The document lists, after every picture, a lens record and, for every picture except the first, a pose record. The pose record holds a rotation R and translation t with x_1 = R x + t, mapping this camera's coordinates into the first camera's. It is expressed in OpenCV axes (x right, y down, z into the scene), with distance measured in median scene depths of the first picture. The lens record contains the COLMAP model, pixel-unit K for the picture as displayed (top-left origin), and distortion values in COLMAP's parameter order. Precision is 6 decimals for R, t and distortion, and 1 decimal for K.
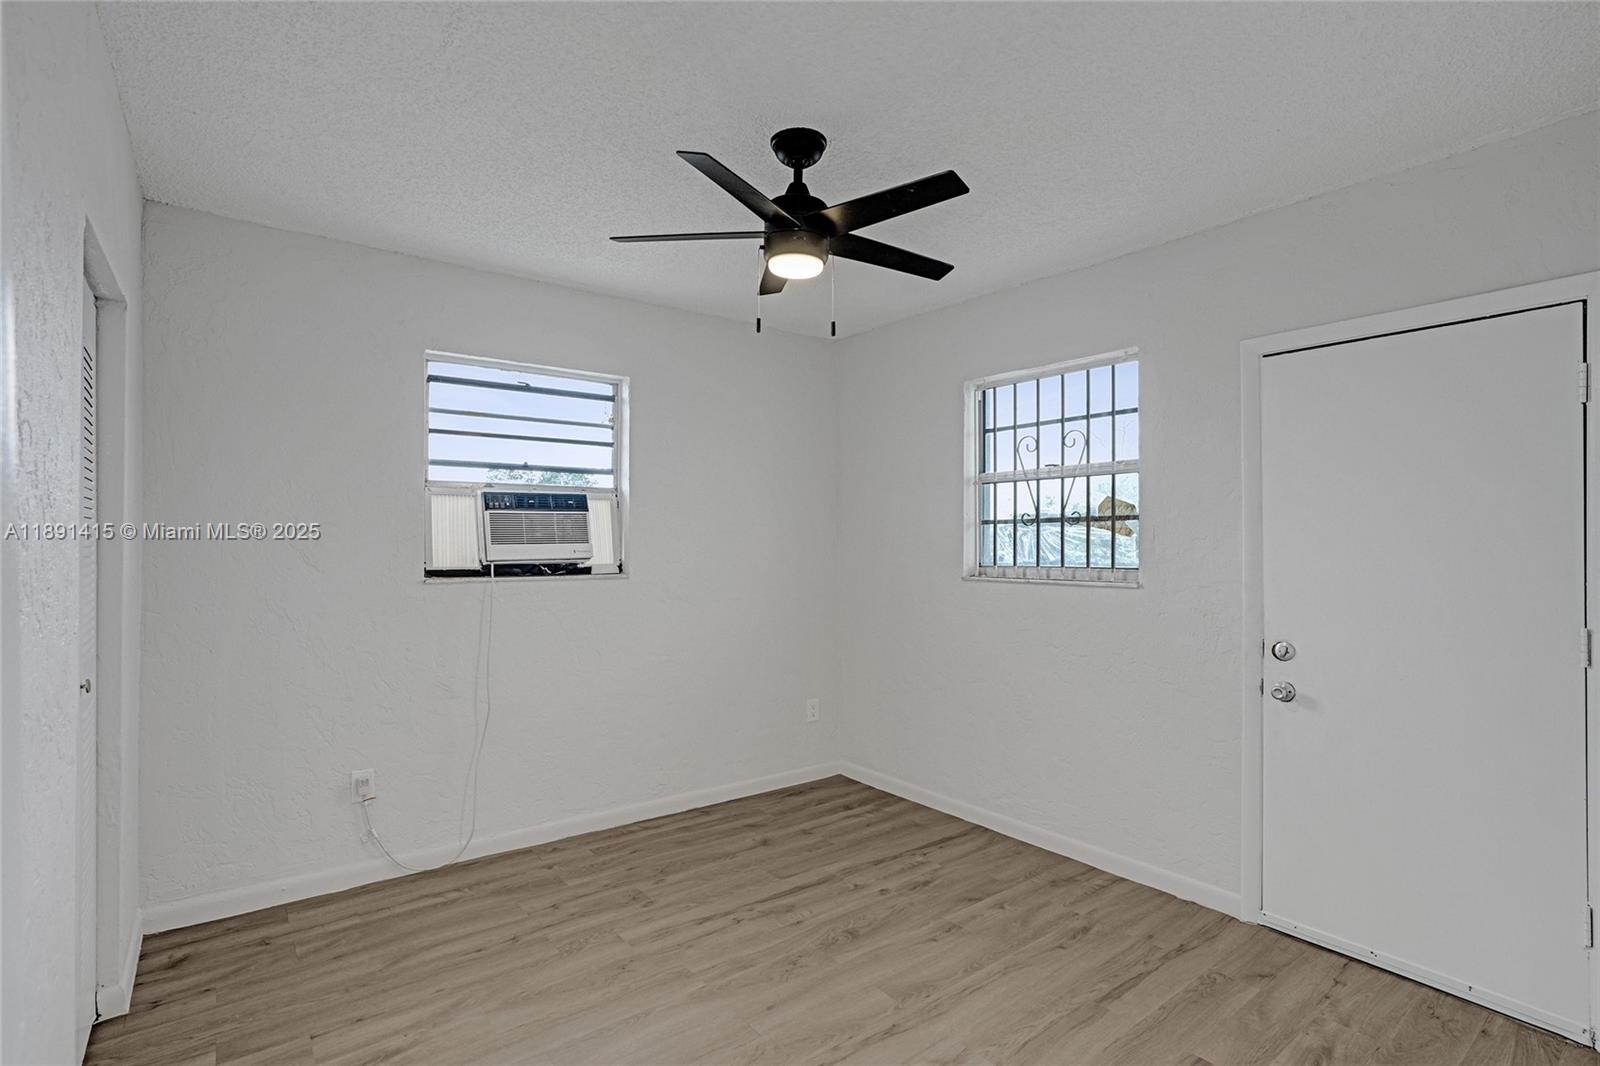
lens RADIAL K [[771.3, 0, 766.8], [0, 771.3, 534.8], [0, 0, 1]] dist [-0.033902, 0.014115]
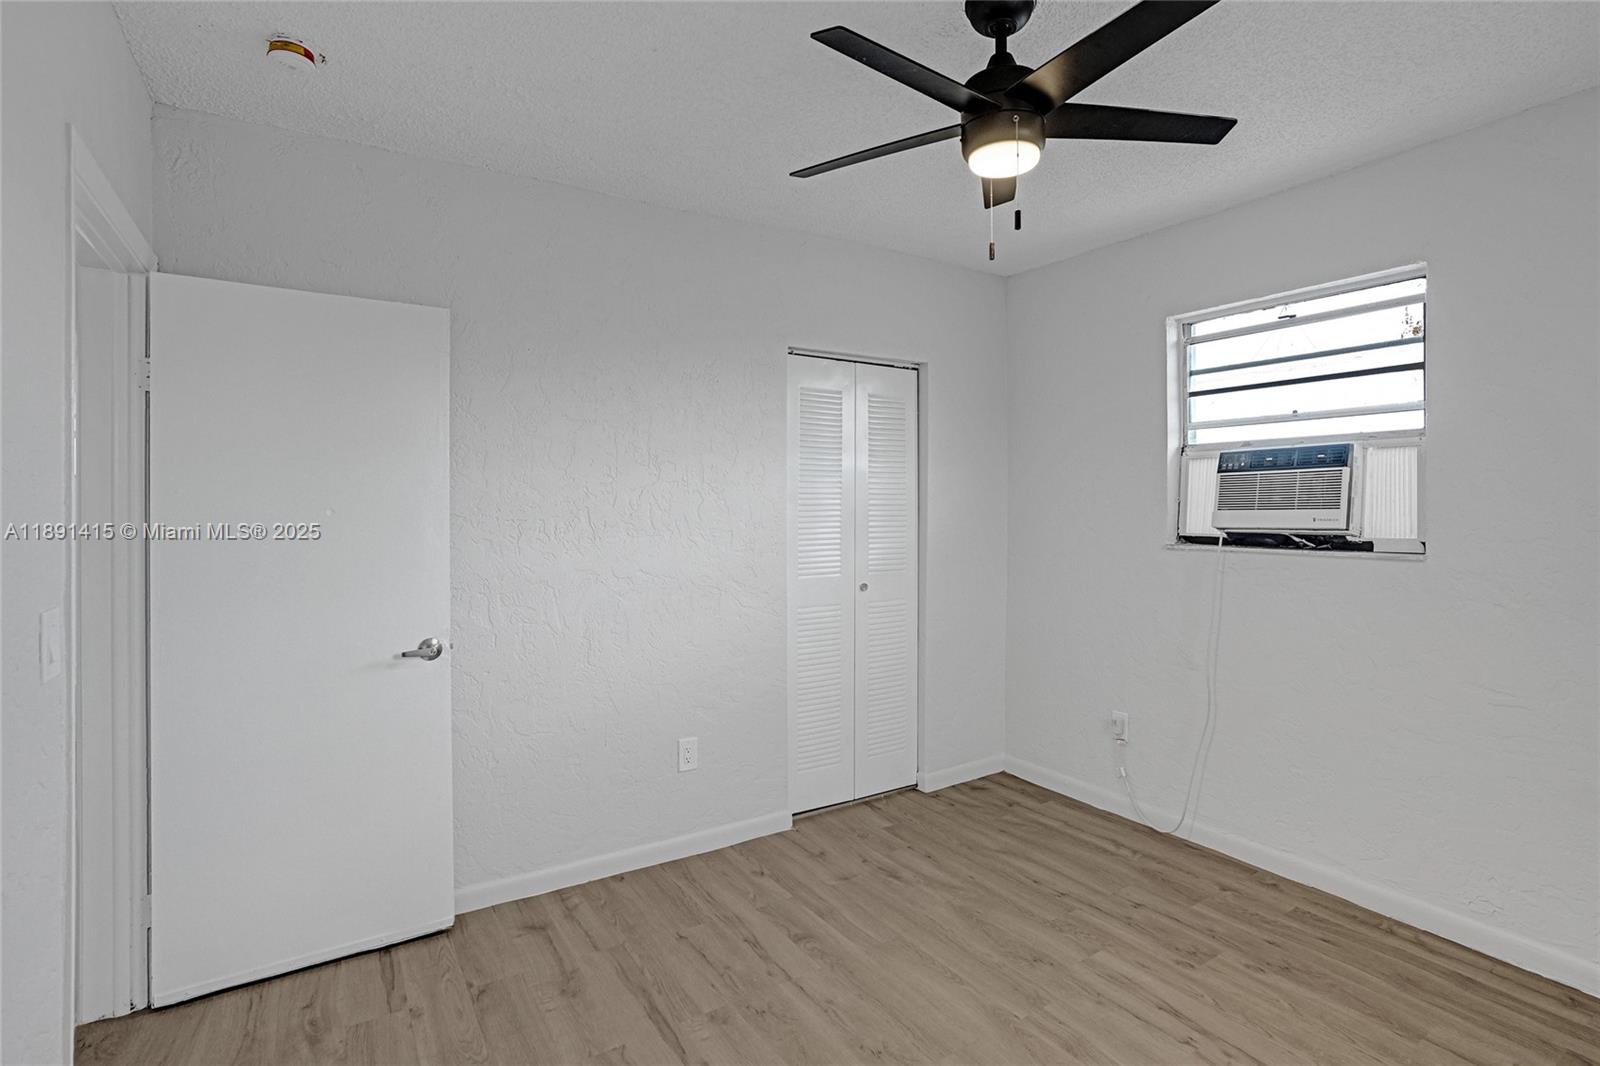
lens RADIAL K [[771.3, 0, 851.2], [0, 771.3, 495.8], [0, 0, 1]] dist [-0.033902, 0.014115]
pose [[-0.022446, -0.016922, -0.999605, 0.607561], [0.005443, 0.999840, -0.017048, 0.009541], [0.999733, -0.005824, -0.022350, 0.635850]]
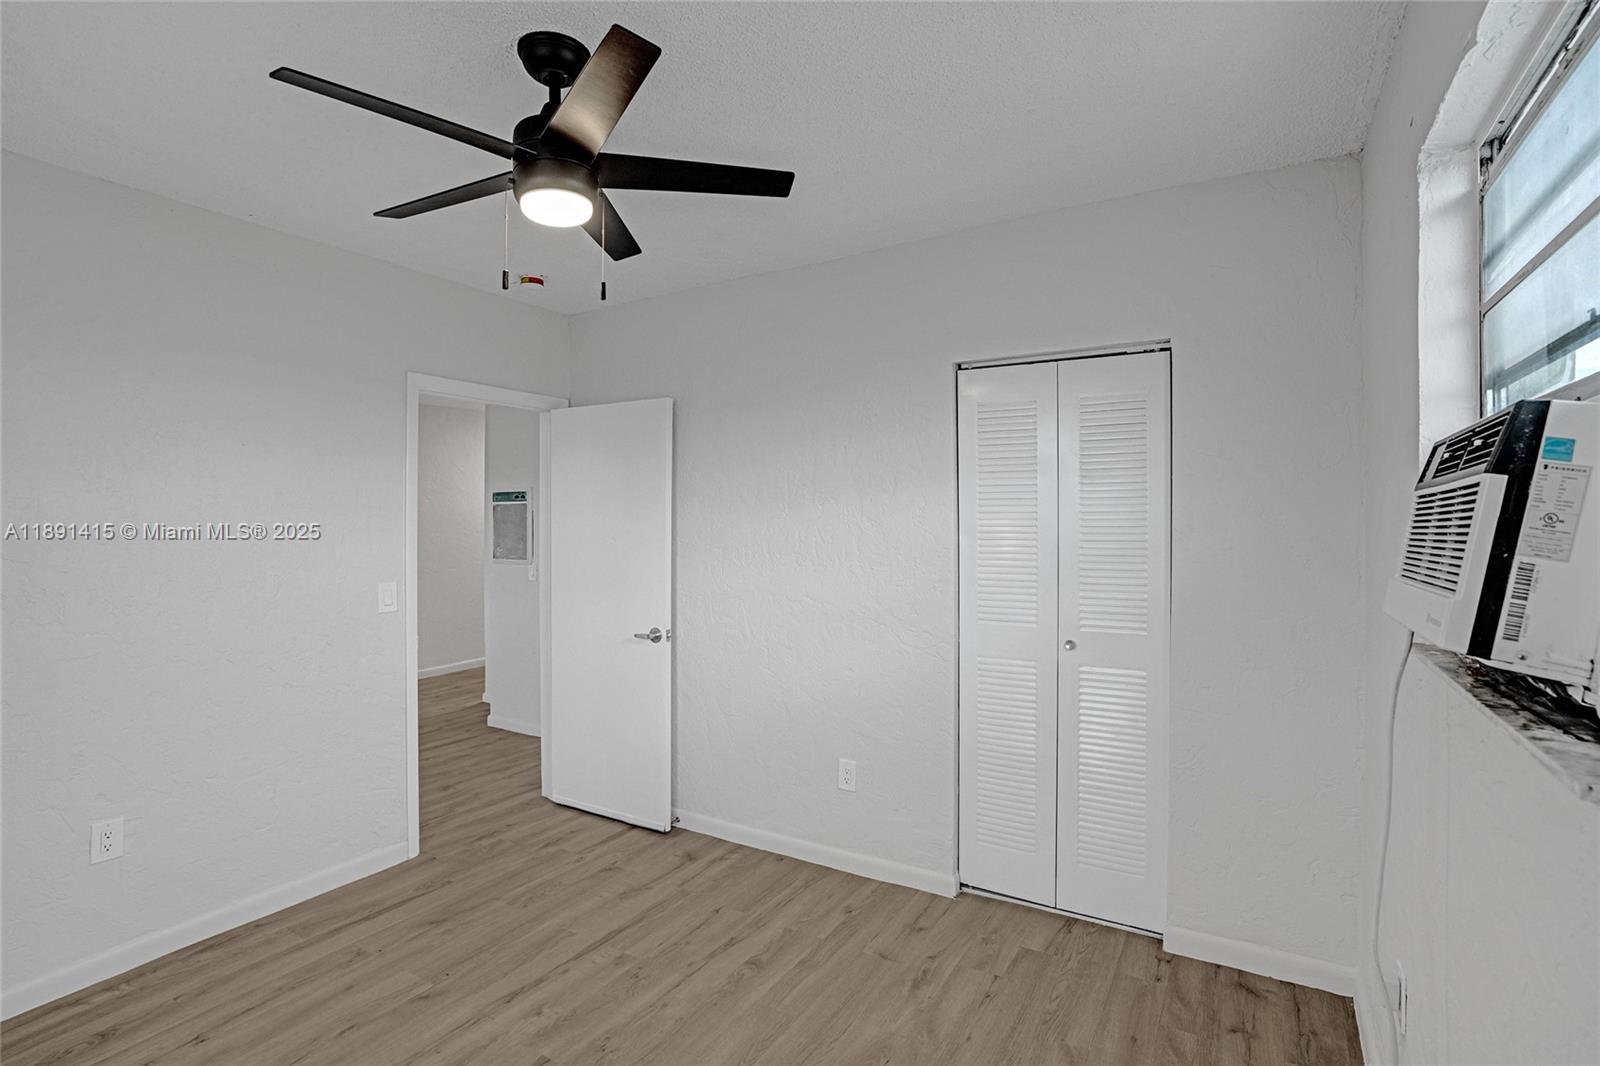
lens RADIAL K [[771.3, 0, 809.0], [0, 771.3, 522.2], [0, 0, 1]] dist [-0.033902, 0.014115]
pose [[-0.909081, -0.009034, -0.416521, 0.100812], [-0.006619, 0.999952, -0.007242, -0.009795], [0.416566, -0.003827, -0.909097, 1.327073]]
